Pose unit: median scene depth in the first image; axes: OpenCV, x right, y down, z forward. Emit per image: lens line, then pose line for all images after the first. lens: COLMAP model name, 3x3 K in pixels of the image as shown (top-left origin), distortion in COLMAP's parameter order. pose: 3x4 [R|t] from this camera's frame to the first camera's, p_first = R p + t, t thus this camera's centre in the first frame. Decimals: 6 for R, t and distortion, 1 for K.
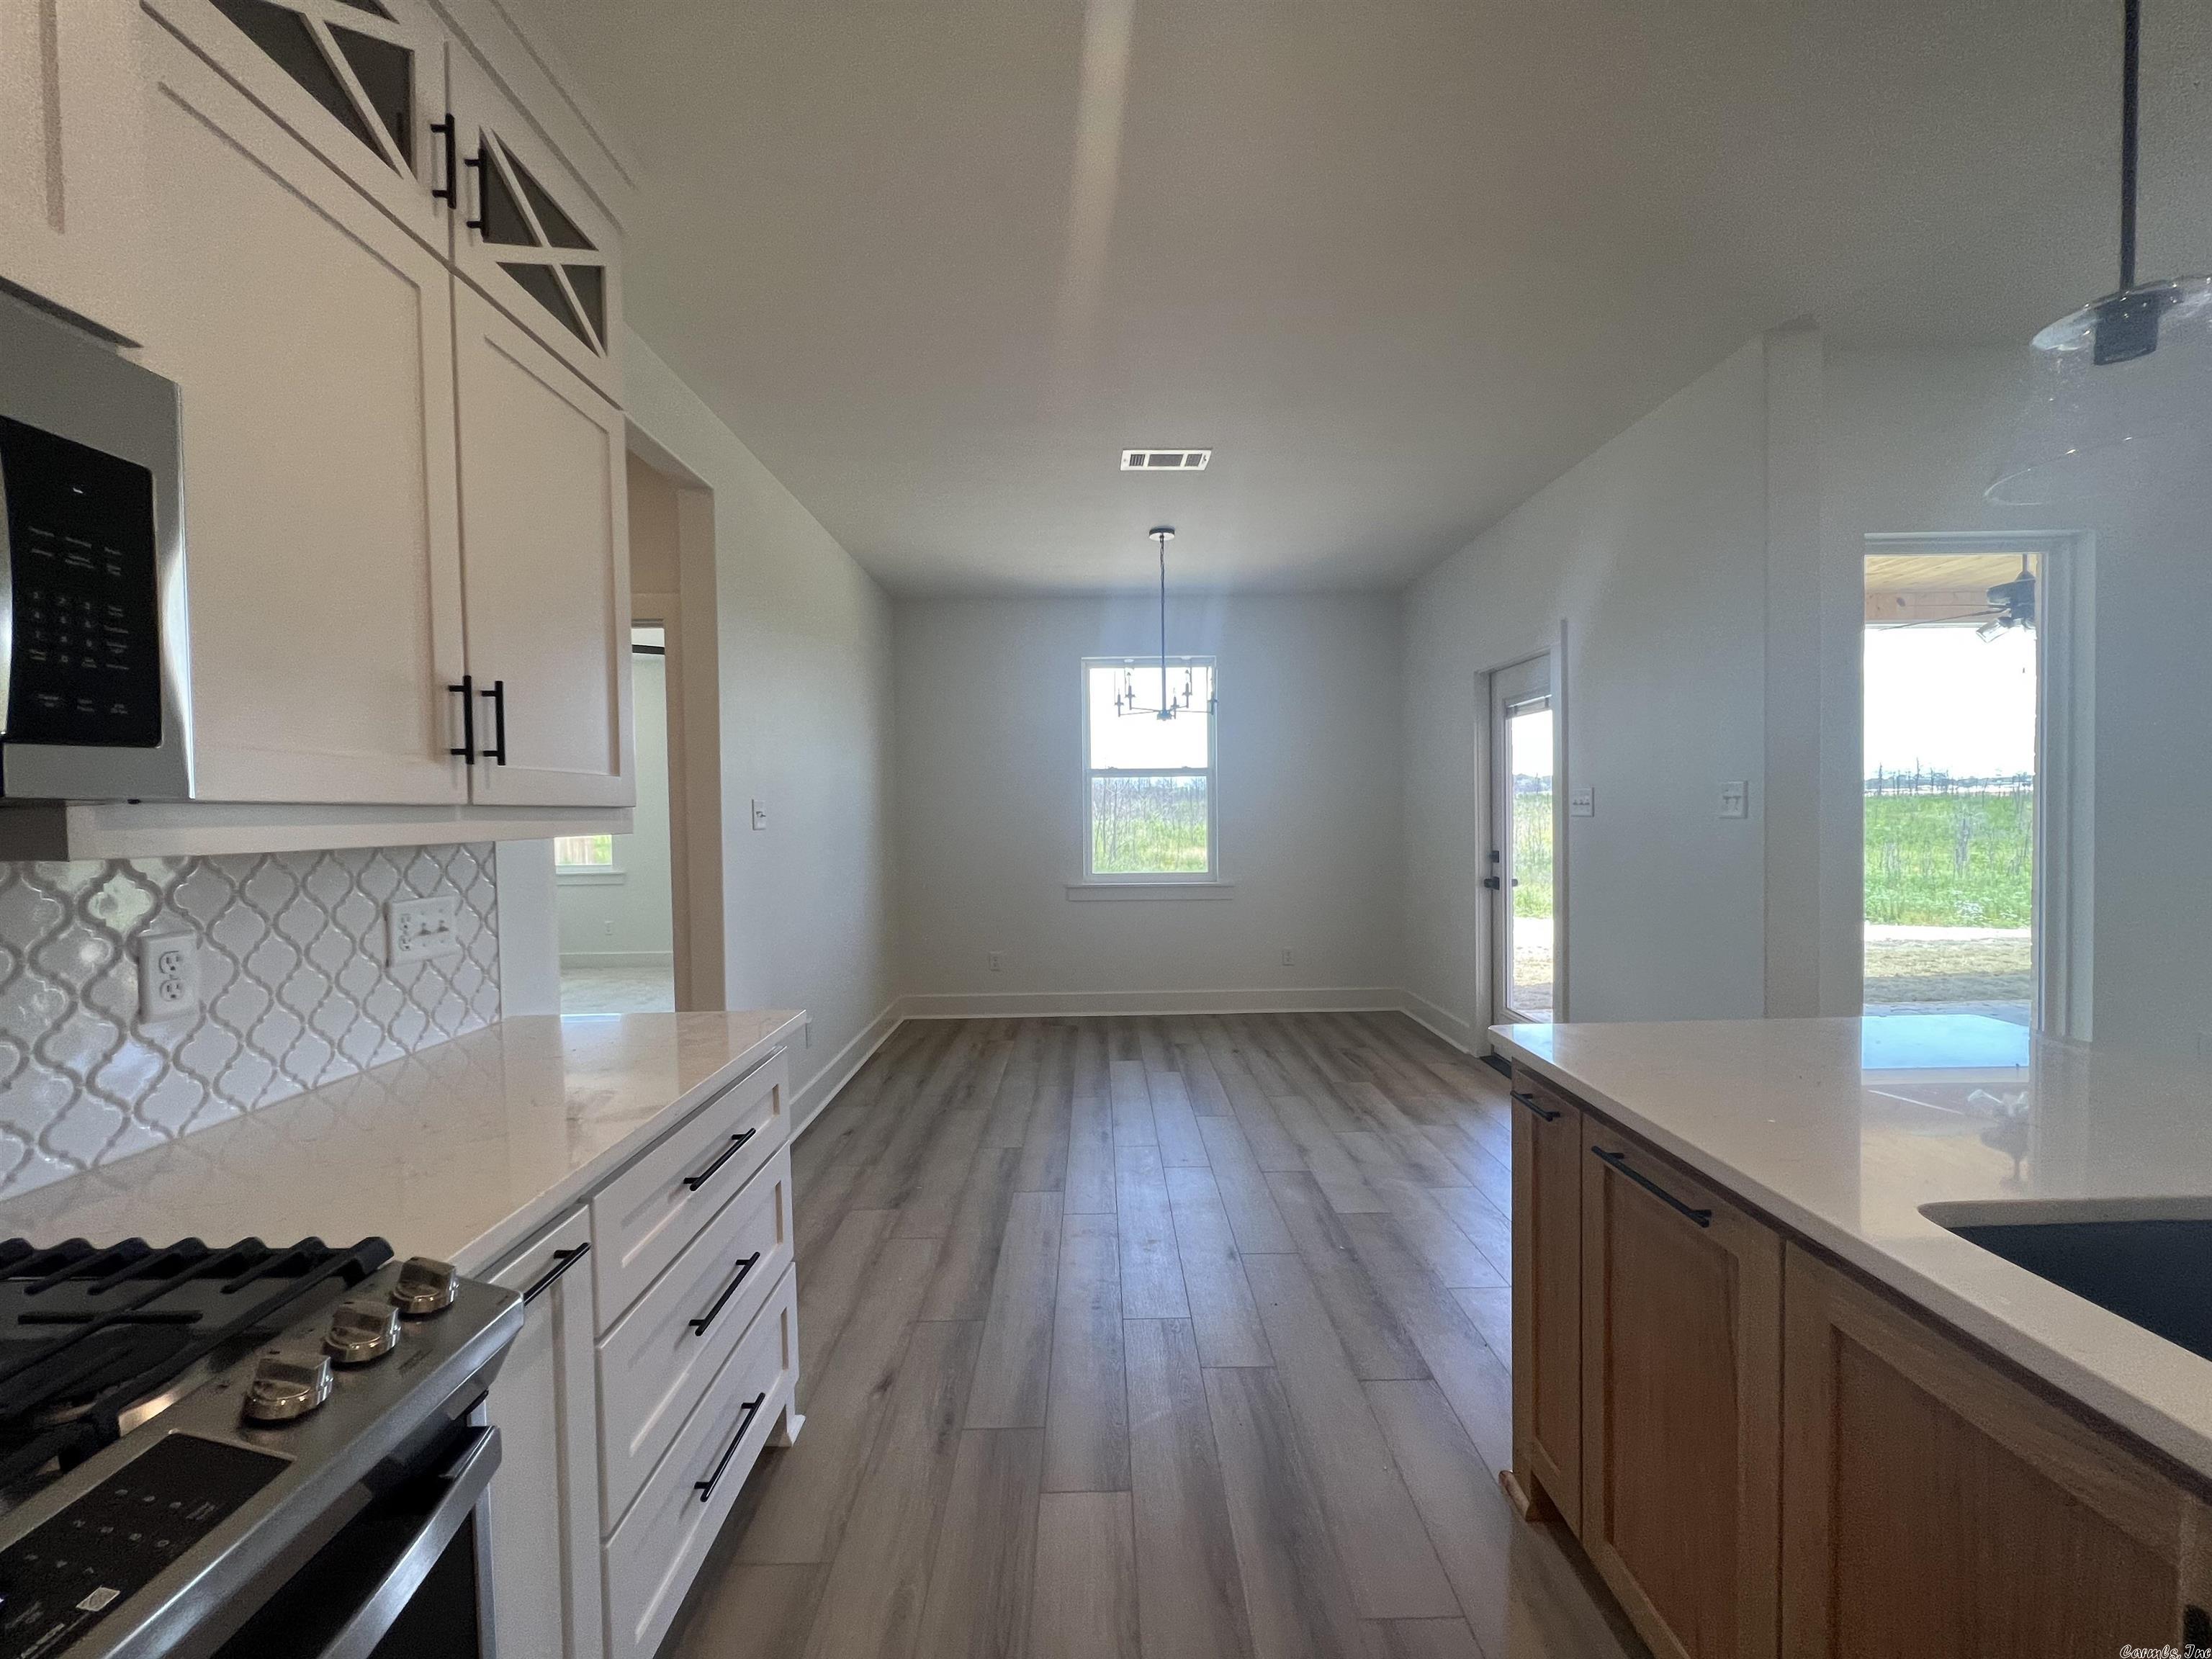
lens RADIAL K [[886.8, 0, 1114.7], [0, 886.8, 825.8], [0, 0, 1]] dist [-0.003138, 0.001434]
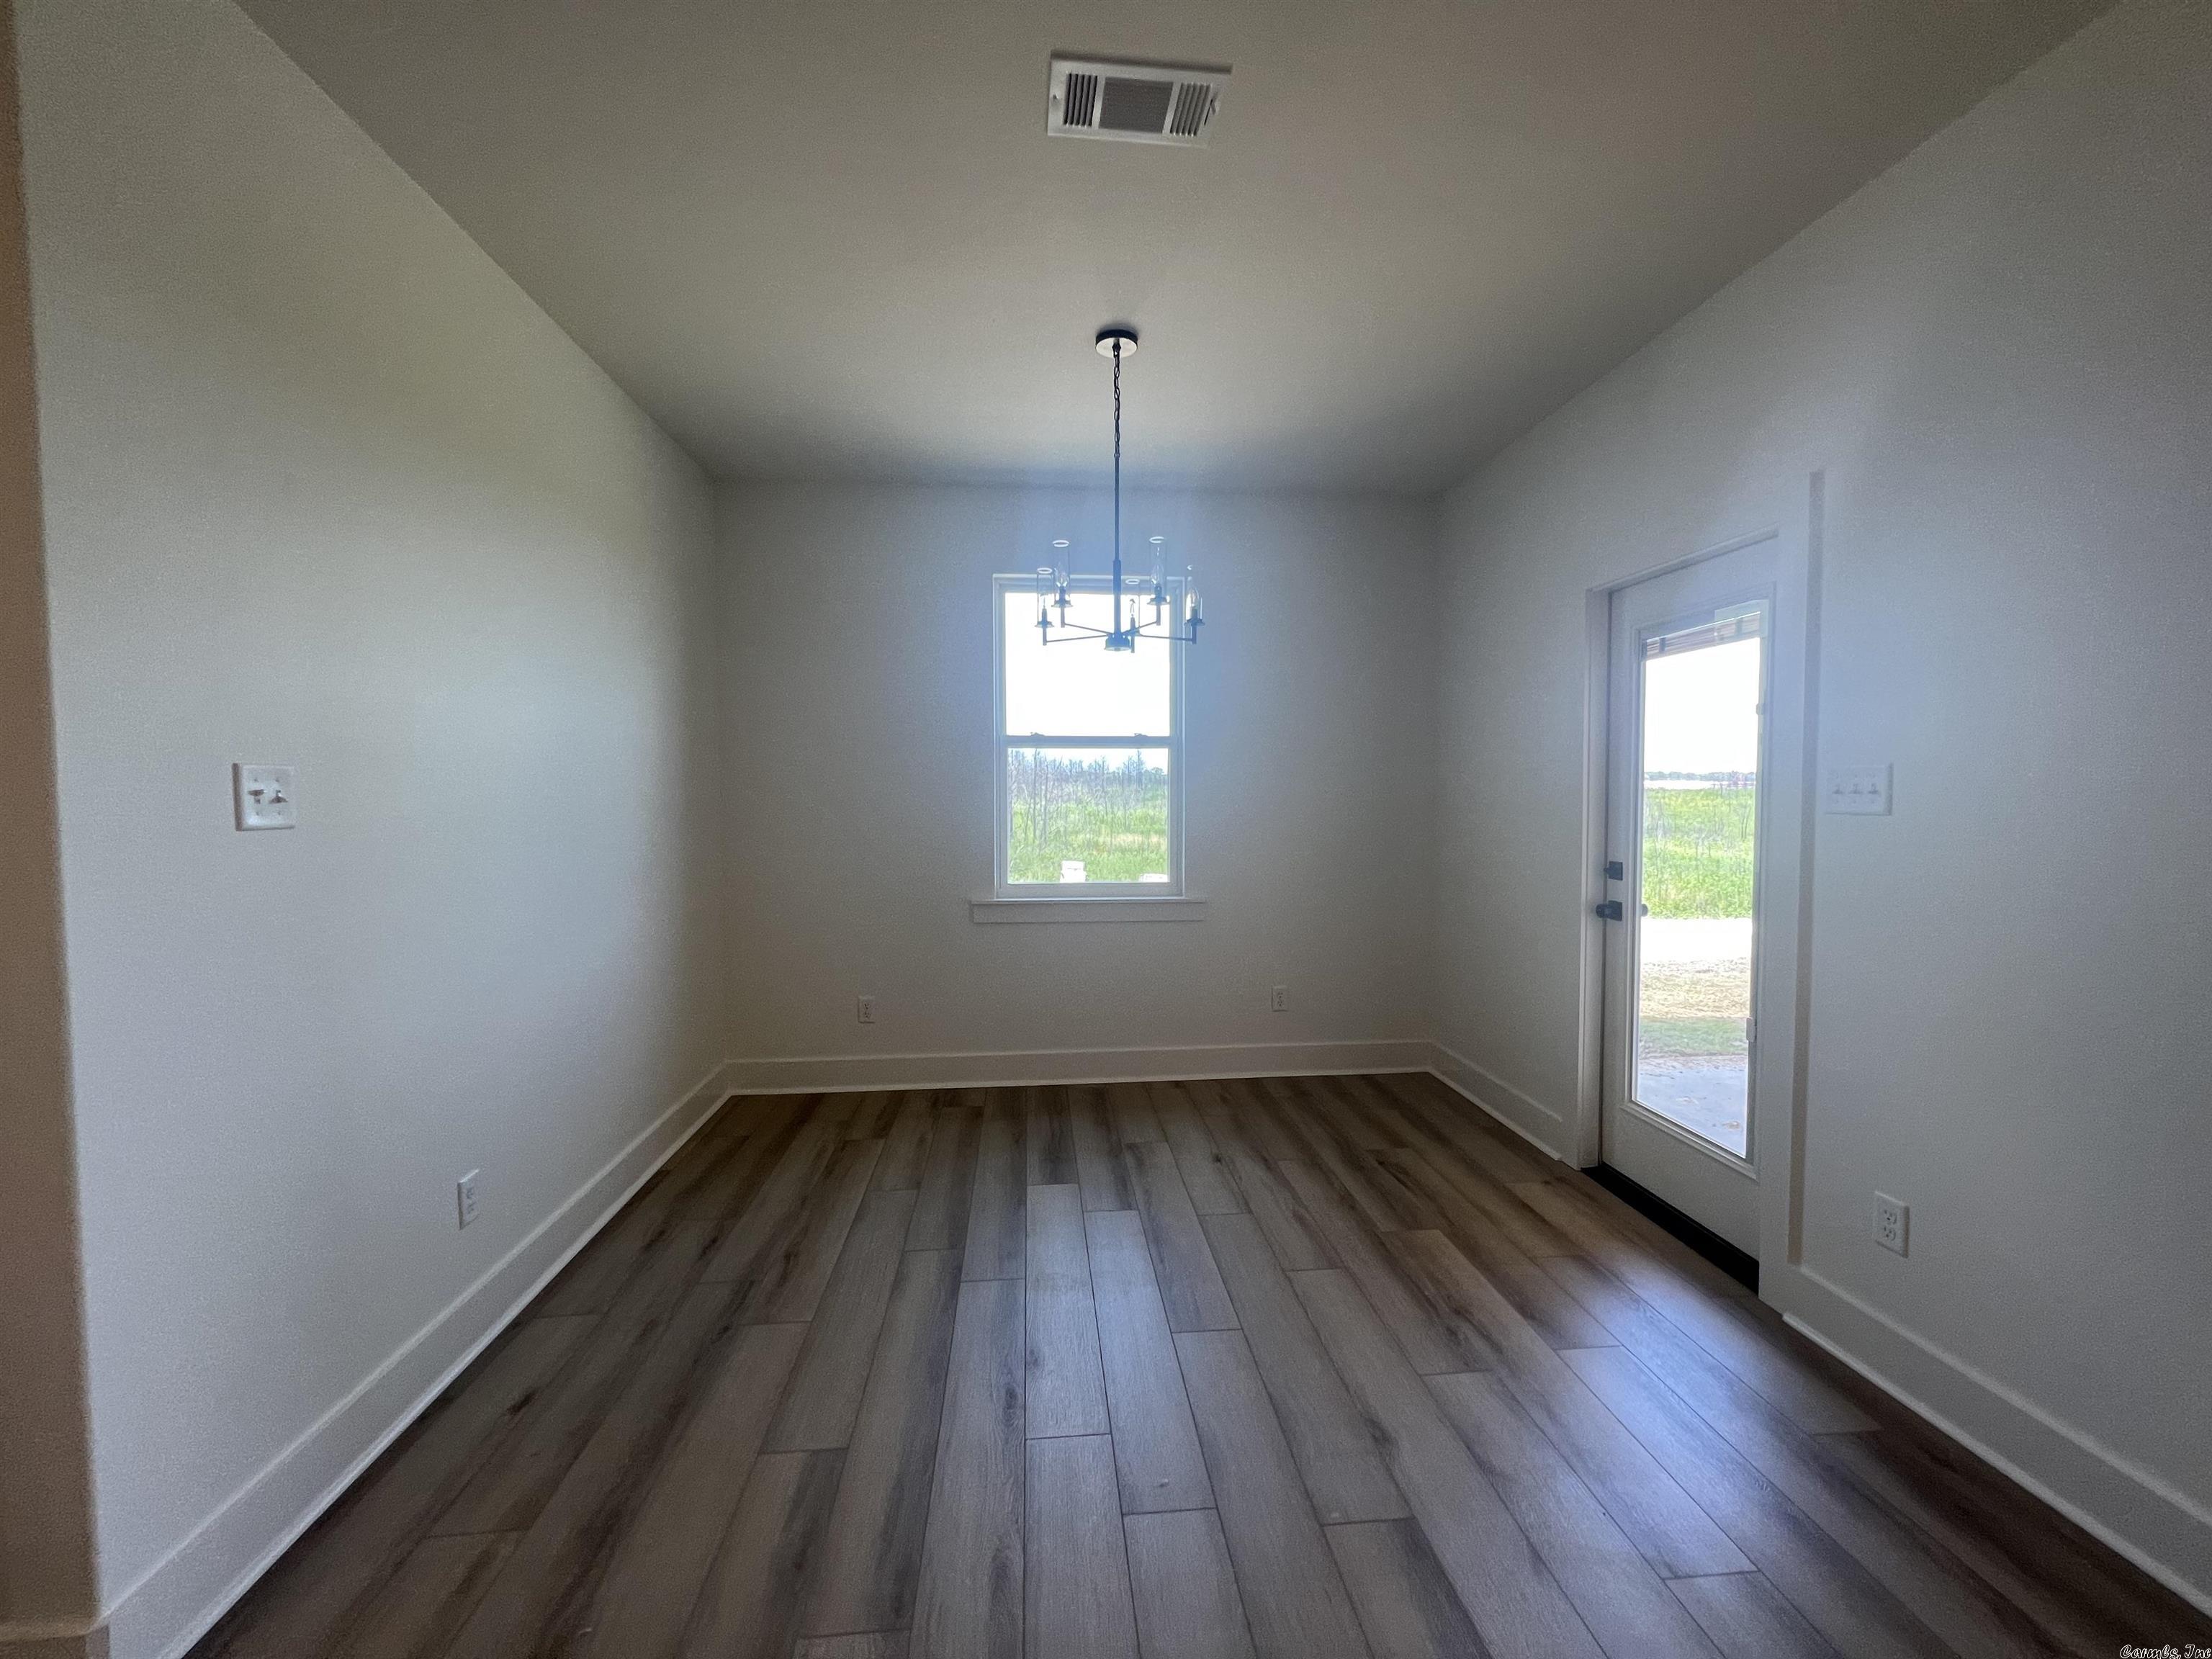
lens RADIAL K [[886.8, 0, 1113.6], [0, 886.8, 834.8], [0, 0, 1]] dist [-0.003138, 0.001434]
pose [[0.997064, 0.006353, 0.076305, 0.006421], [-0.008455, 0.999593, 0.027249, -0.006834], [-0.076101, -0.027814, 0.996712, 0.363629]]
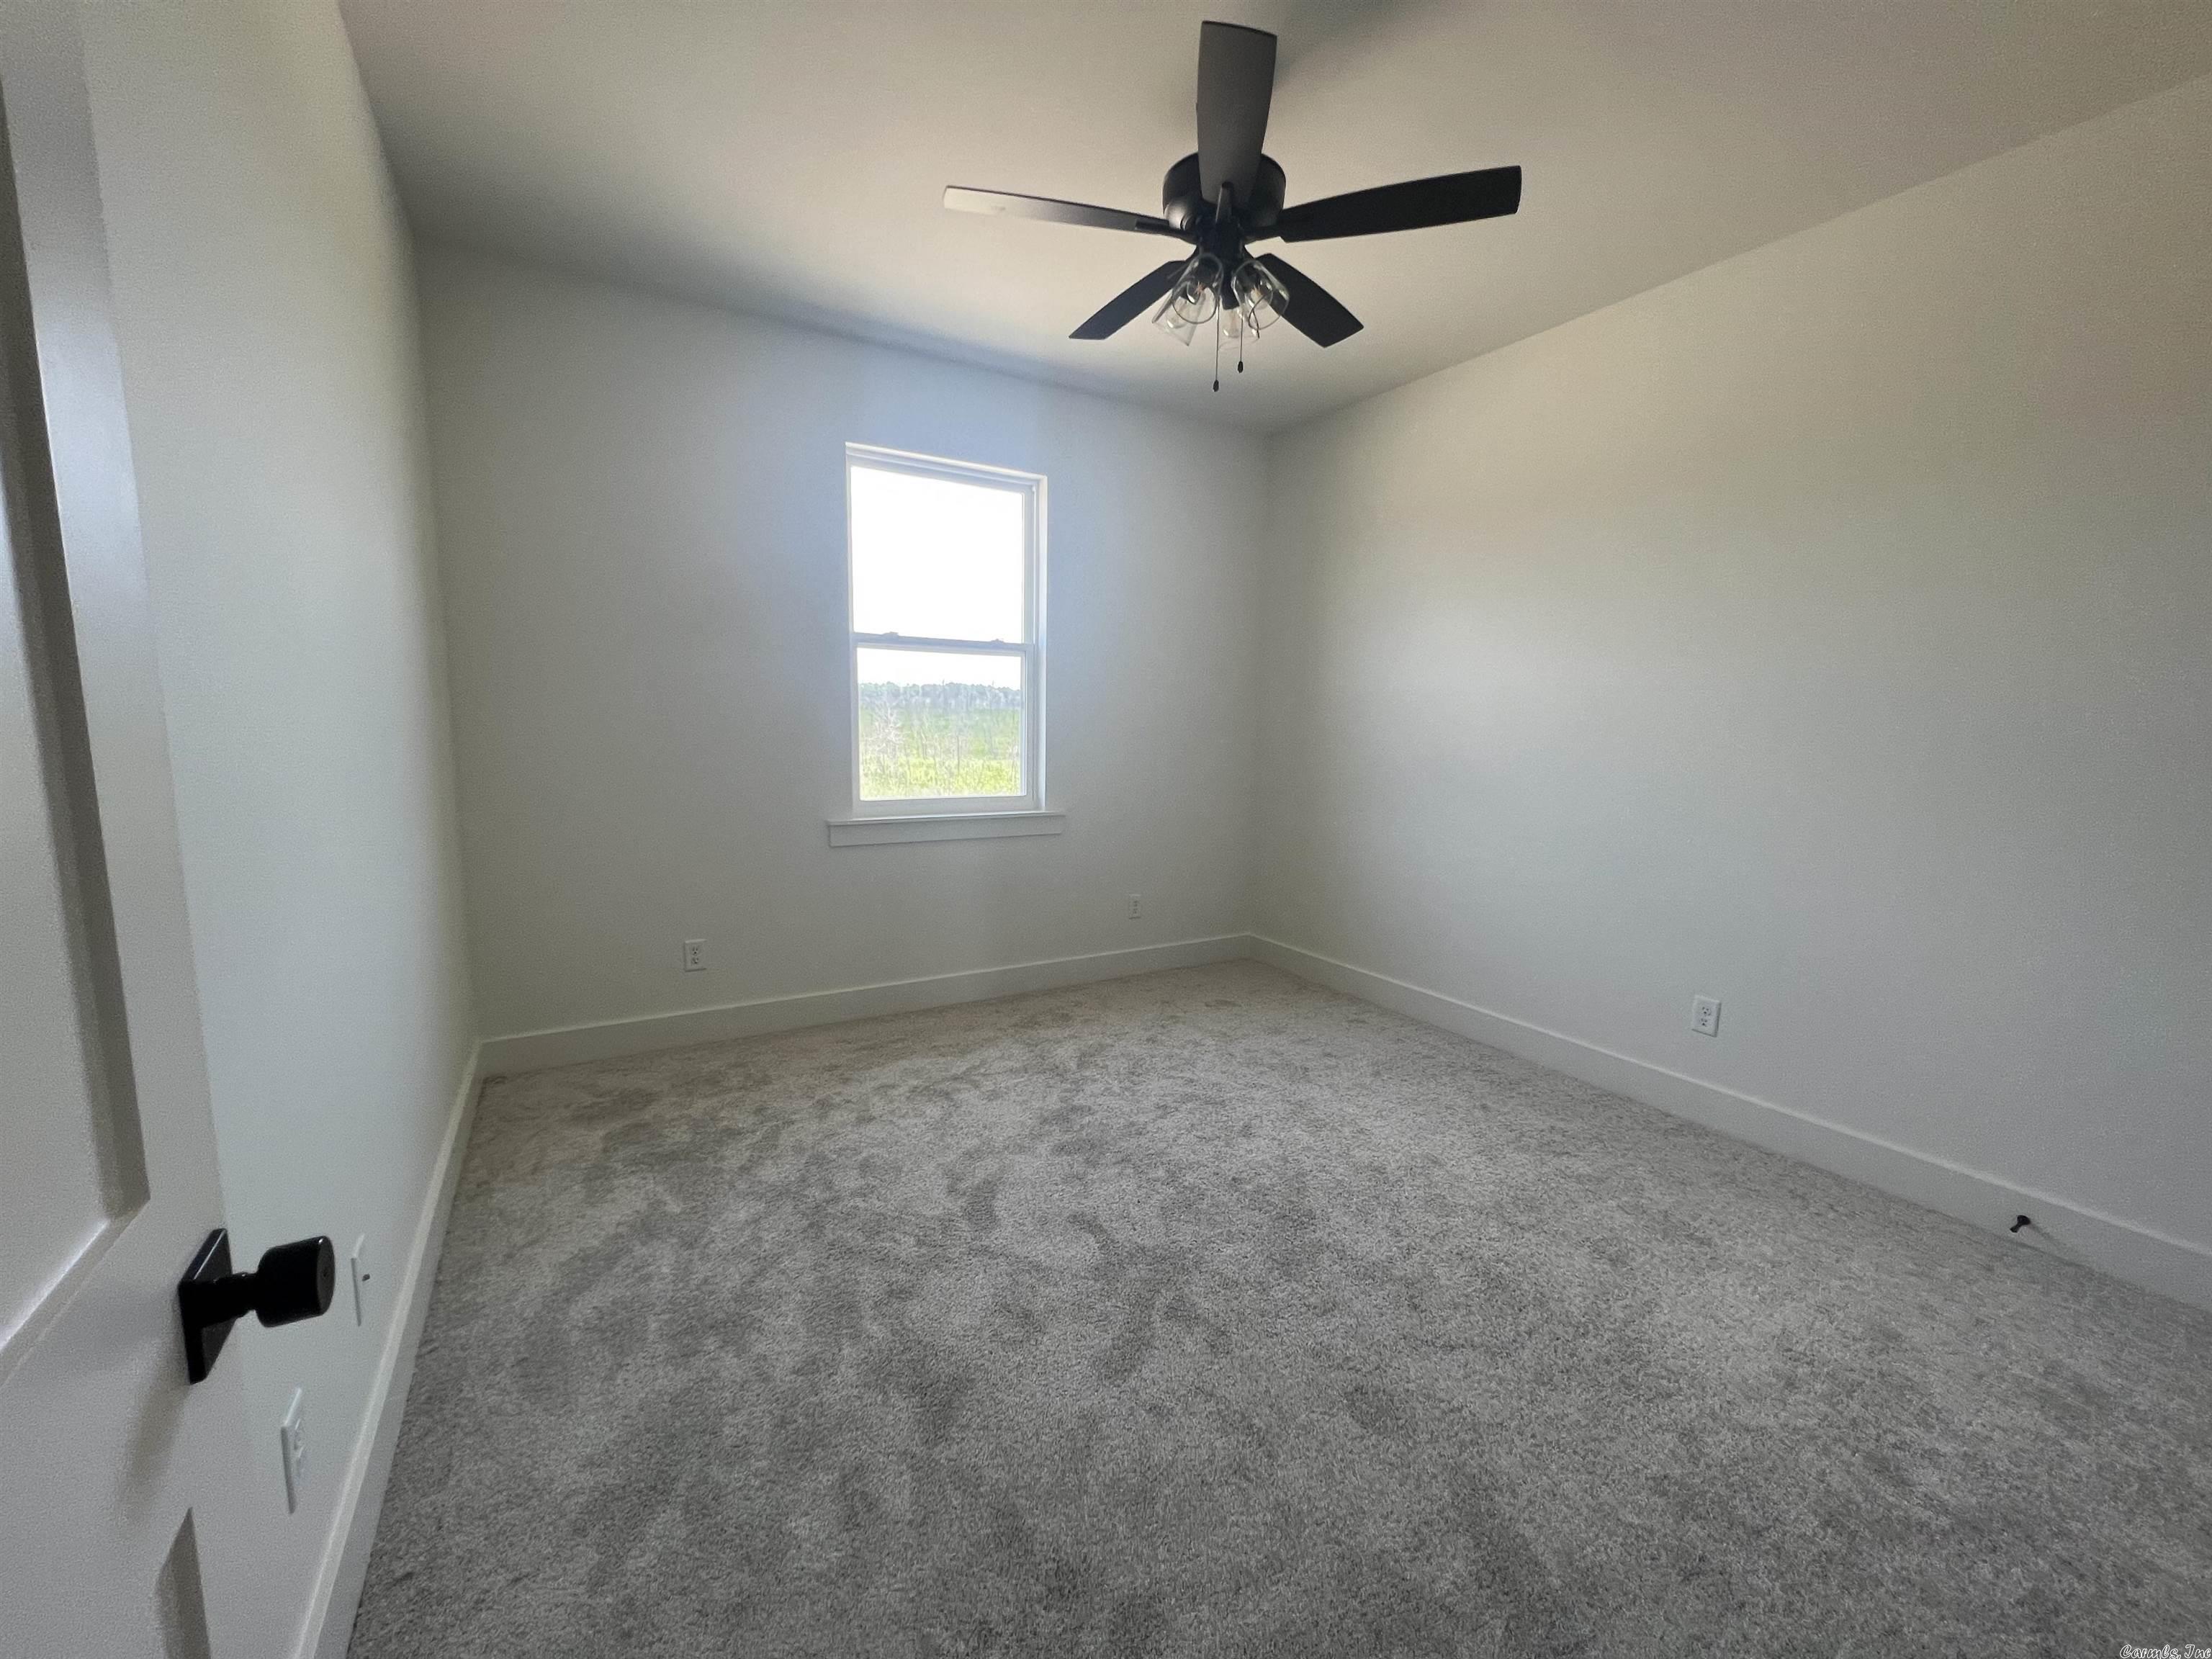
lens RADIAL K [[886.2, 0, 1109.8], [0, 886.2, 832.7], [0, 0, 1]] dist [0.001660, 0.000250]
pose [[0.864481, -0.045278, 0.500621, -0.238203], [-0.011893, 0.993814, 0.110421, 0.004636], [-0.502524, -0.101411, 0.858595, 0.458116]]
